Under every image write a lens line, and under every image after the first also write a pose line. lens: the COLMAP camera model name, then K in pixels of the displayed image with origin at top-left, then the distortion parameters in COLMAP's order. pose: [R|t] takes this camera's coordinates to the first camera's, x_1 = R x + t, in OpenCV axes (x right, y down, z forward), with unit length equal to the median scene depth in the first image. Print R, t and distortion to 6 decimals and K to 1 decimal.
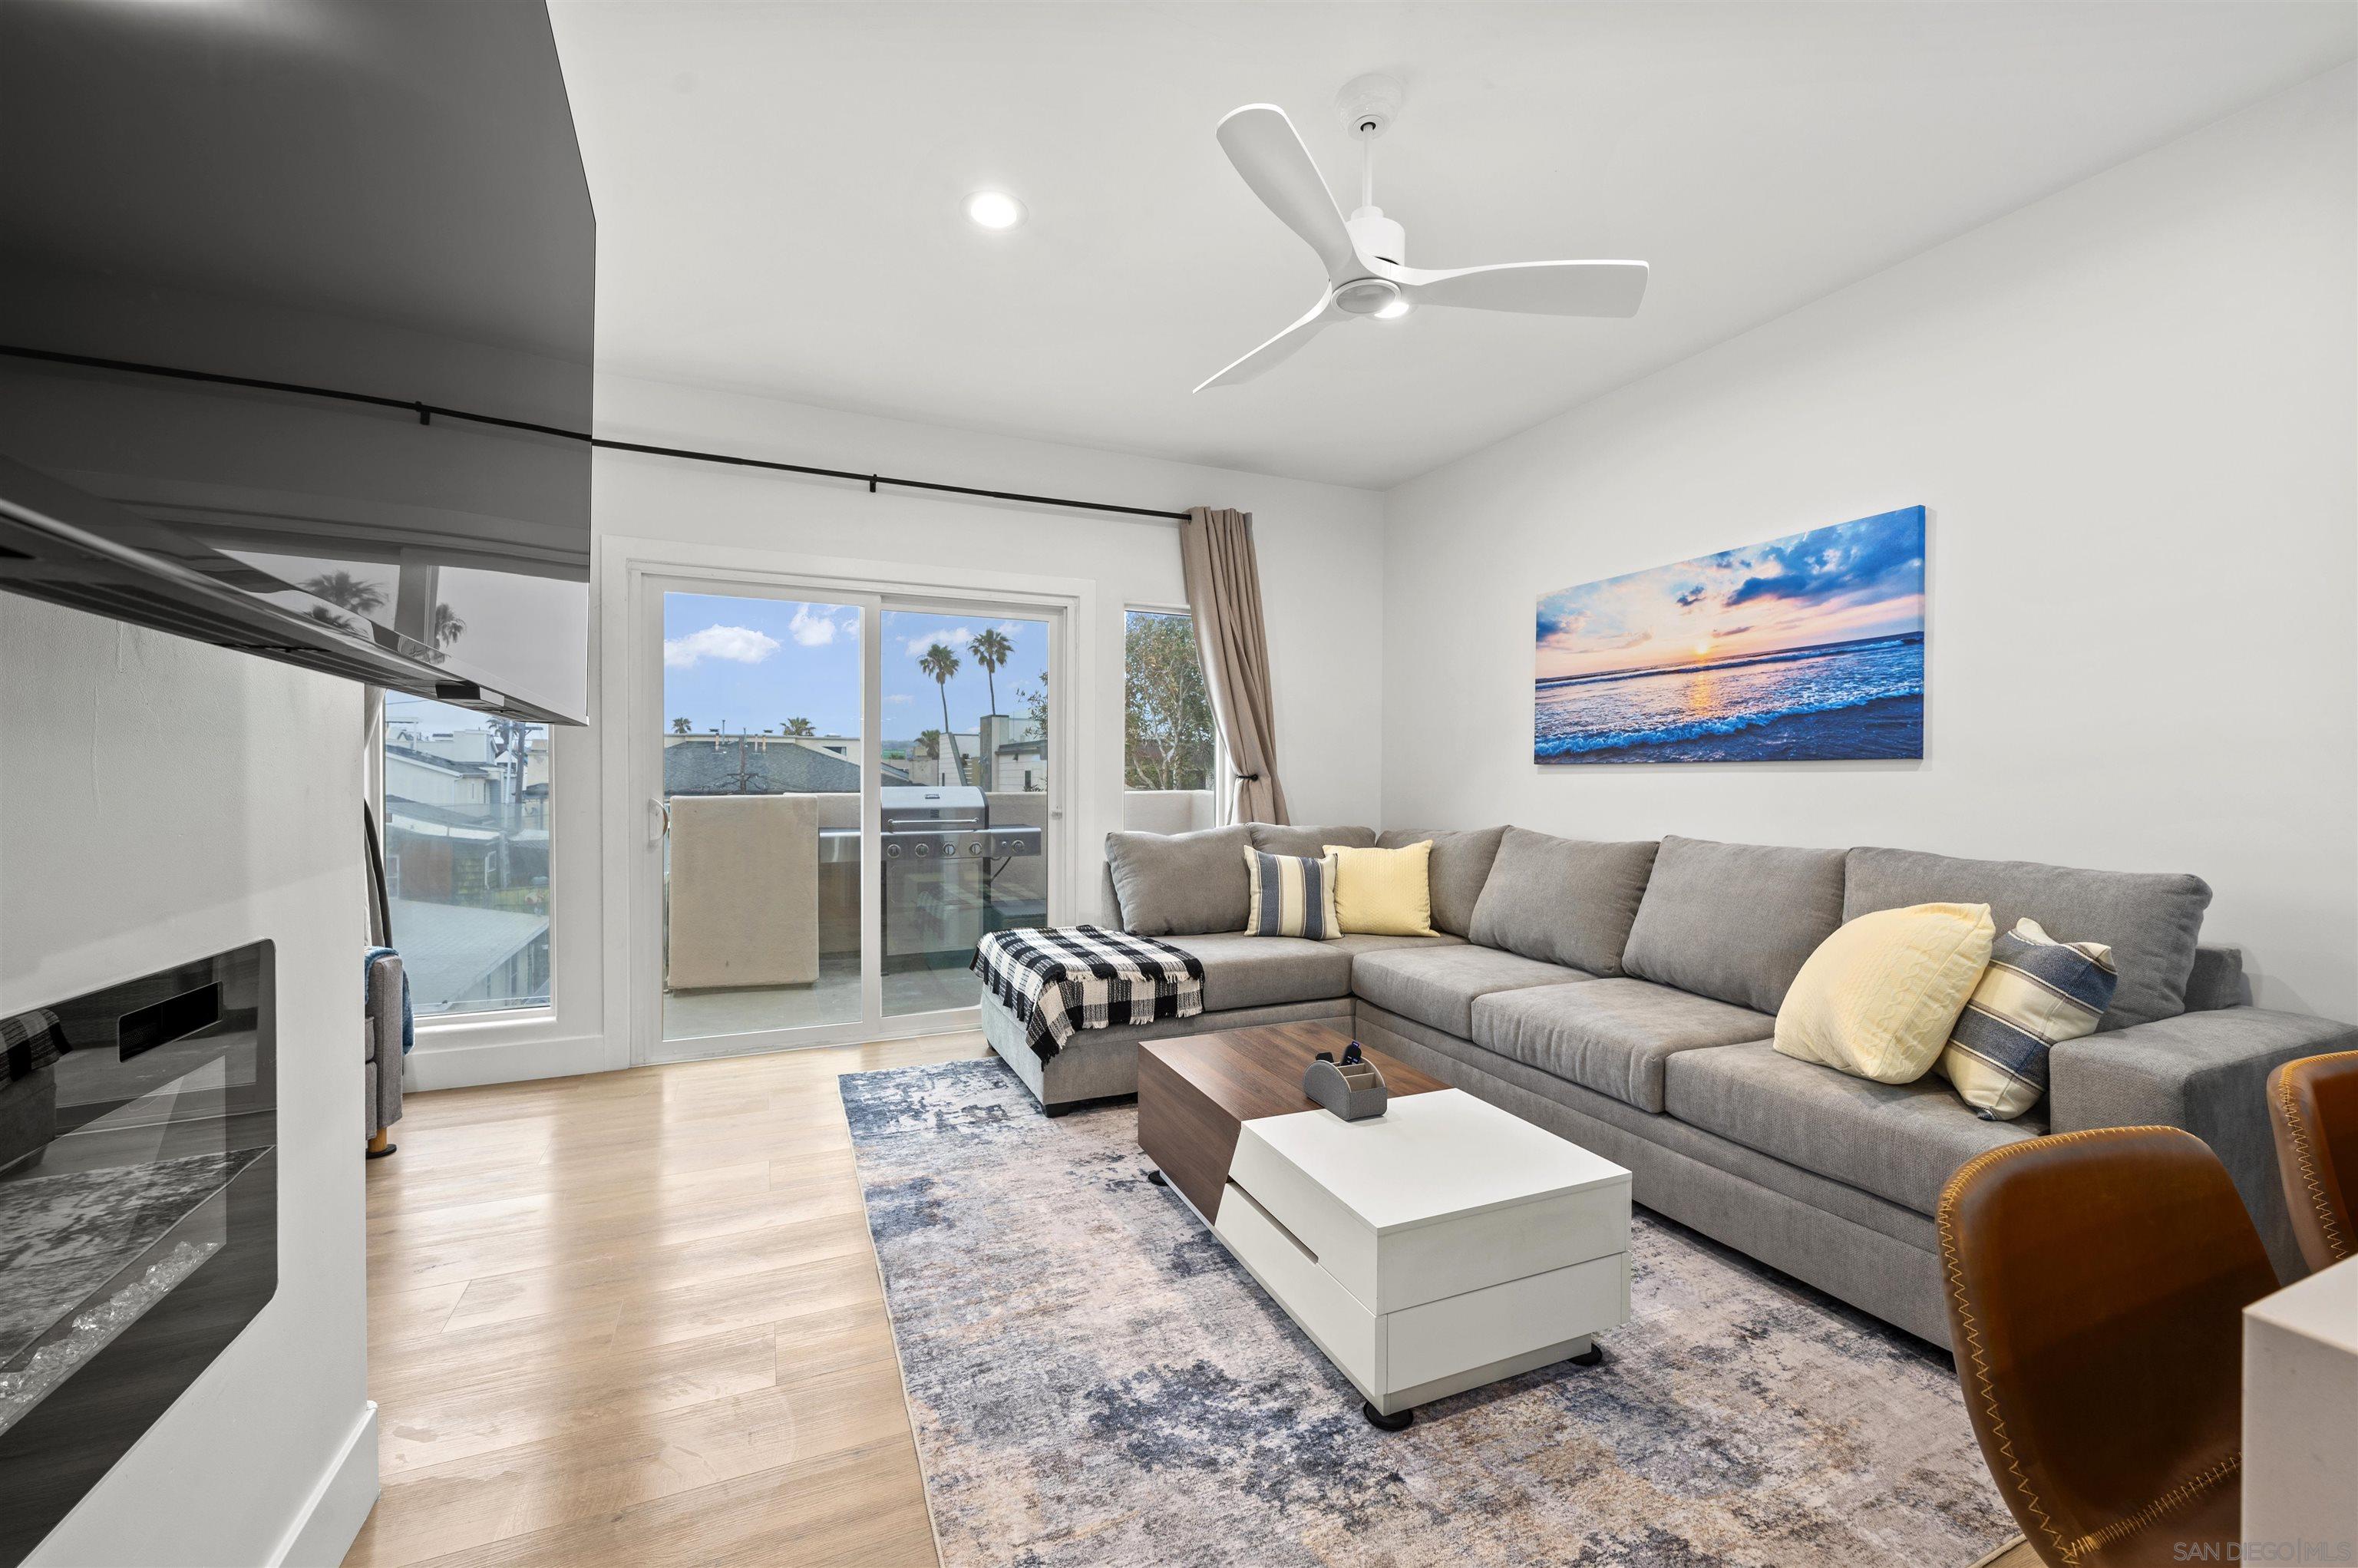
lens RADIAL K [[947.6, 0, 1182.6], [0, 947.6, 783.3], [0, 0, 1]] dist [-0.000837, -0.000567]
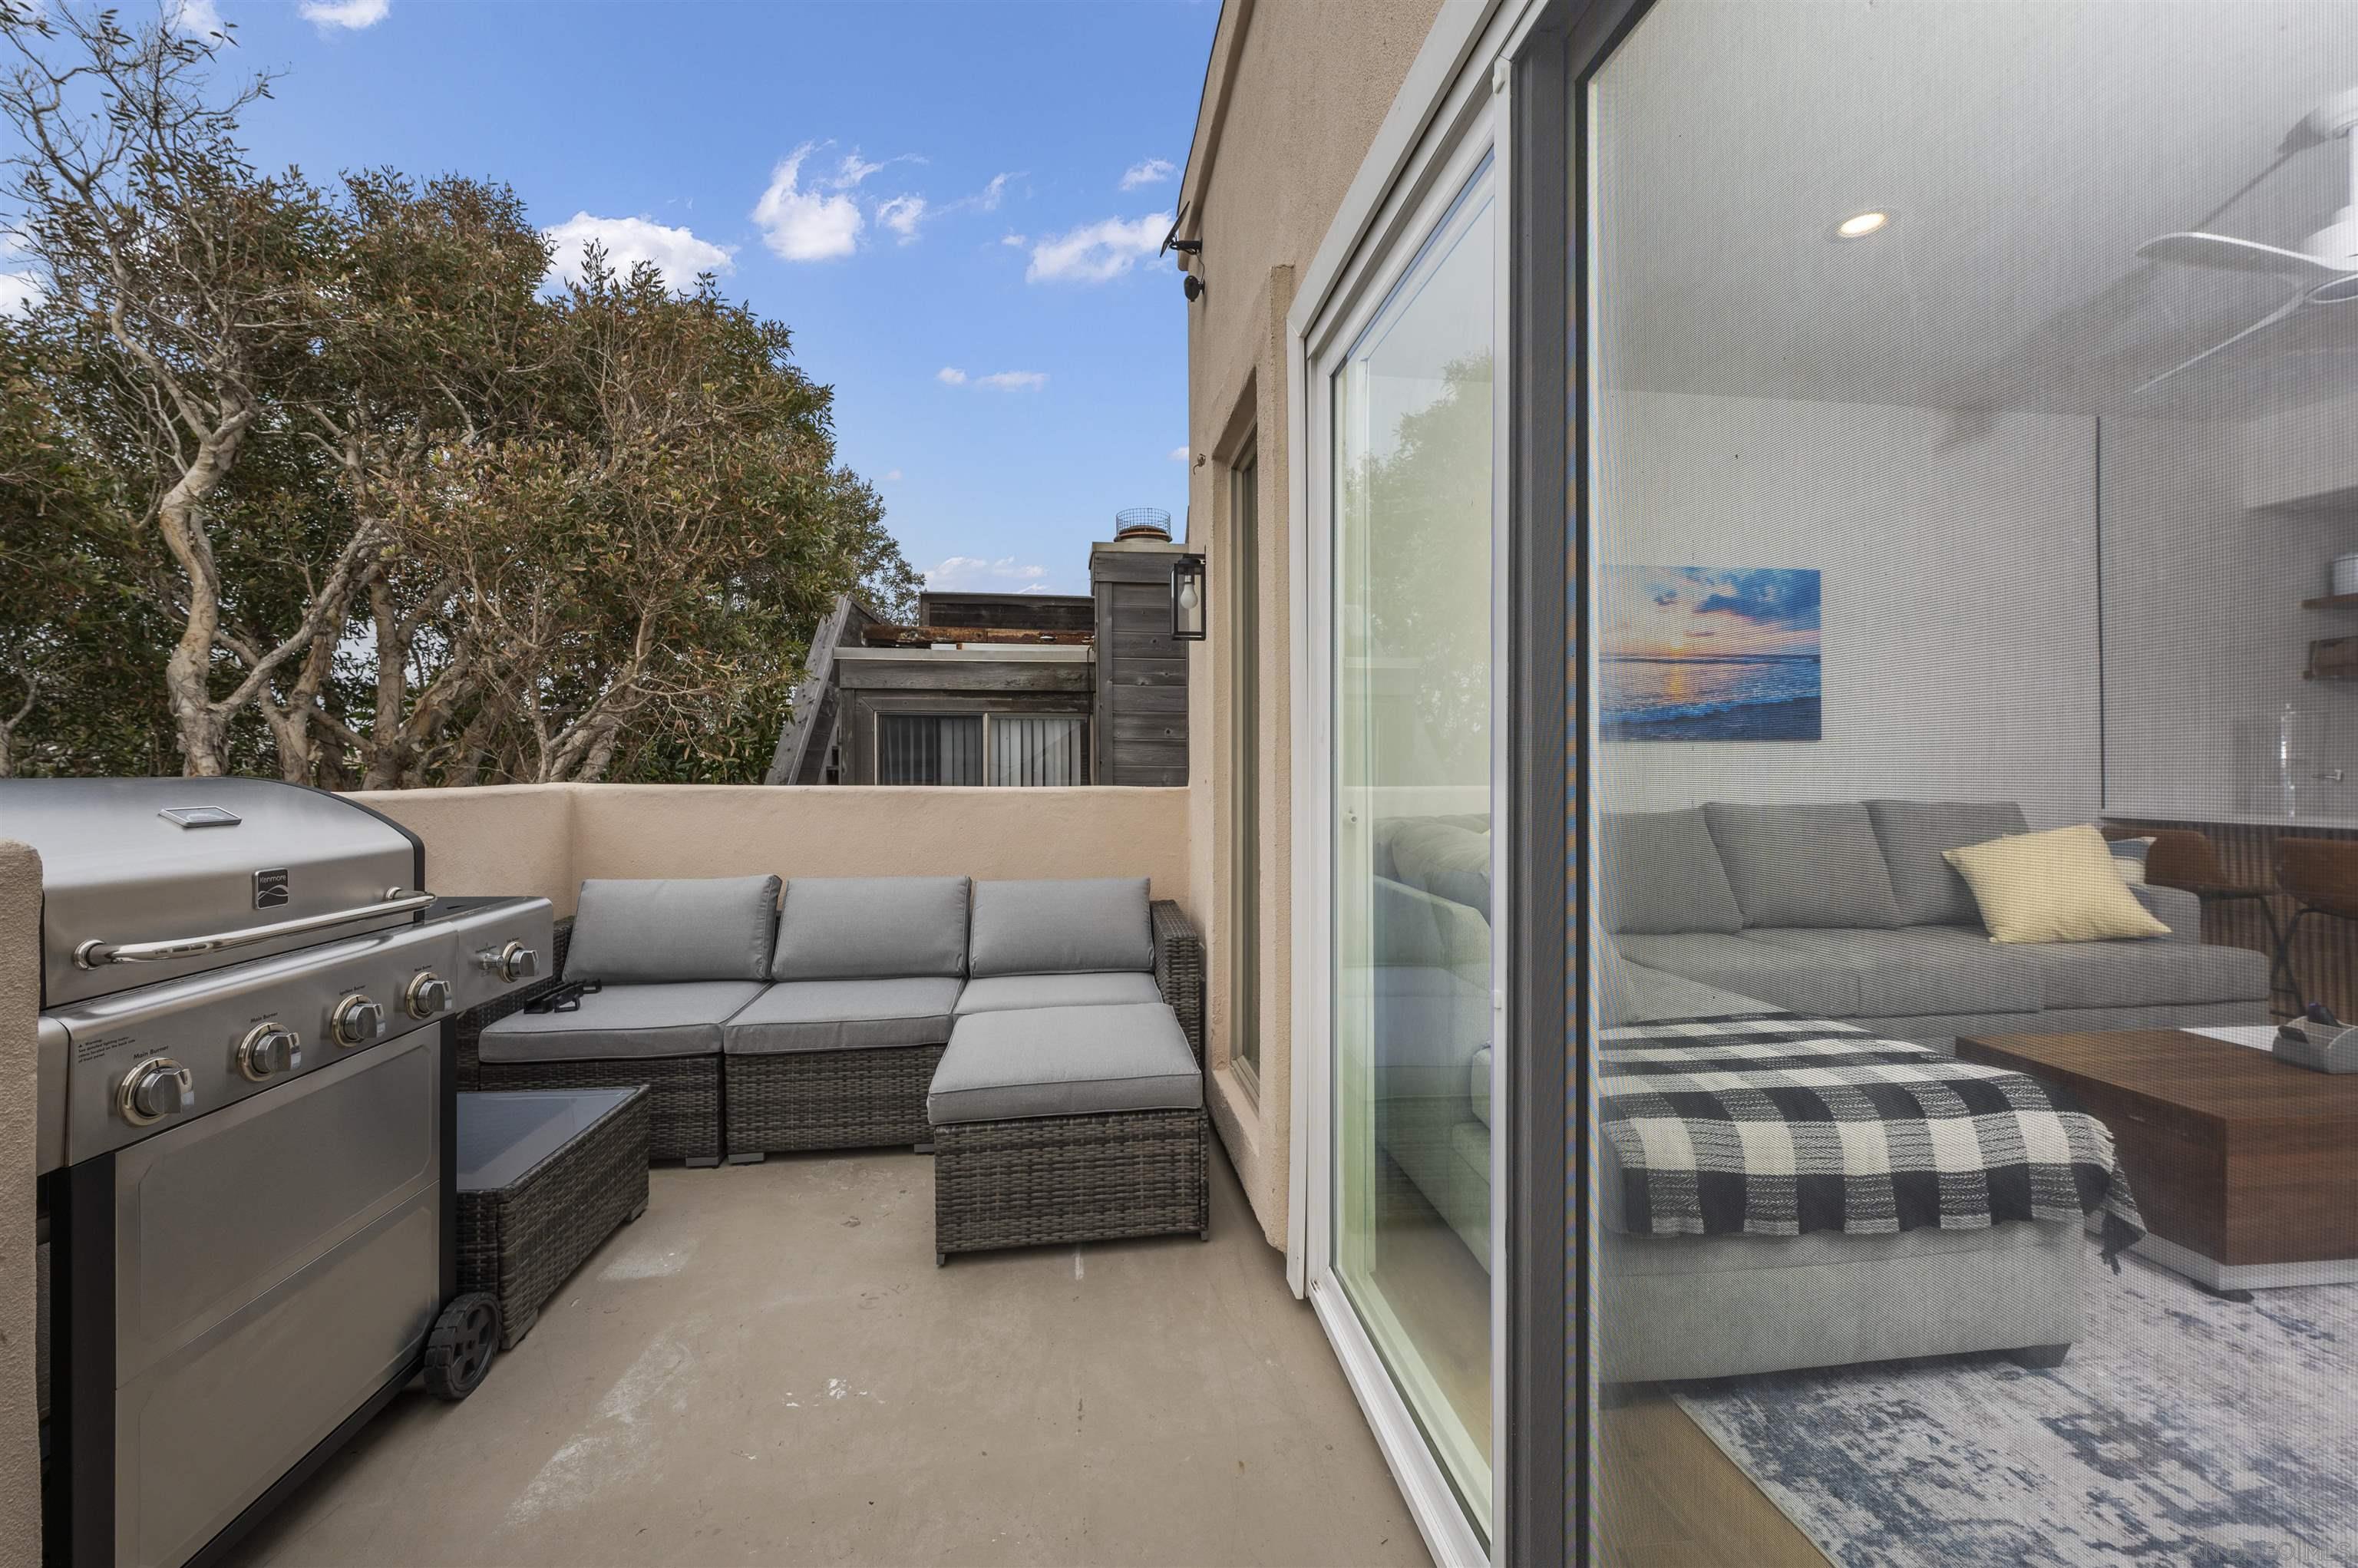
lens RADIAL K [[947.6, 0, 1179.1], [0, 947.6, 767.3], [0, 0, 1]] dist [-0.000837, -0.000567]
pose [[0.284495, -0.005565, 0.958661, -0.829751], [0.008677, 0.999957, 0.003230, 0.002547], [-0.958638, 0.007400, 0.284531, 1.367571]]
